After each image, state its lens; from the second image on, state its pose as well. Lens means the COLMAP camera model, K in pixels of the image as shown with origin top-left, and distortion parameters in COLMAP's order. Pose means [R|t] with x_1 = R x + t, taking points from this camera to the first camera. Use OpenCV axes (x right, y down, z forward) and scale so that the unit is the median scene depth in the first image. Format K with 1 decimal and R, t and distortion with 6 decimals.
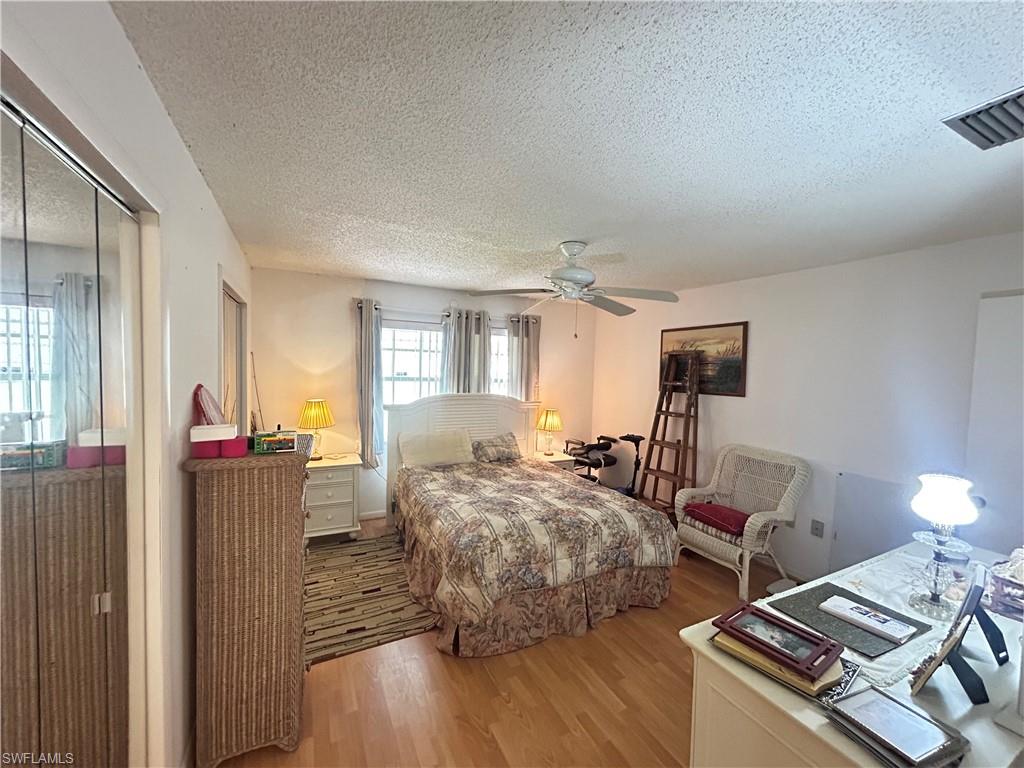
lens RADIAL K [[414.8, 0, 512.0], [0, 414.8, 384.0], [0, 0, 1]] dist [0.002152, 0.000124]
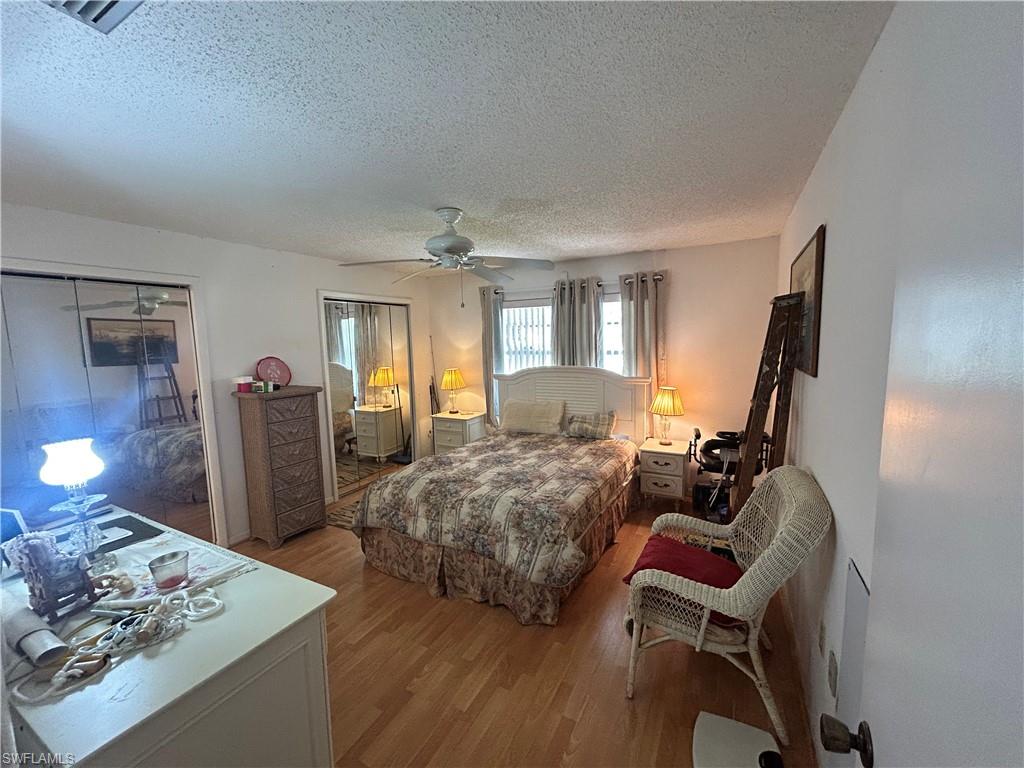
lens RADIAL K [[414.8, 0, 512.0], [0, 414.8, 384.0], [0, 0, 1]] dist [0.002152, 0.000124]
pose [[0.571402, 0.048599, -0.819230, 0.728606], [0.000003, 0.998245, 0.059220, 0.007594], [0.820670, -0.033841, 0.570399, 0.383034]]
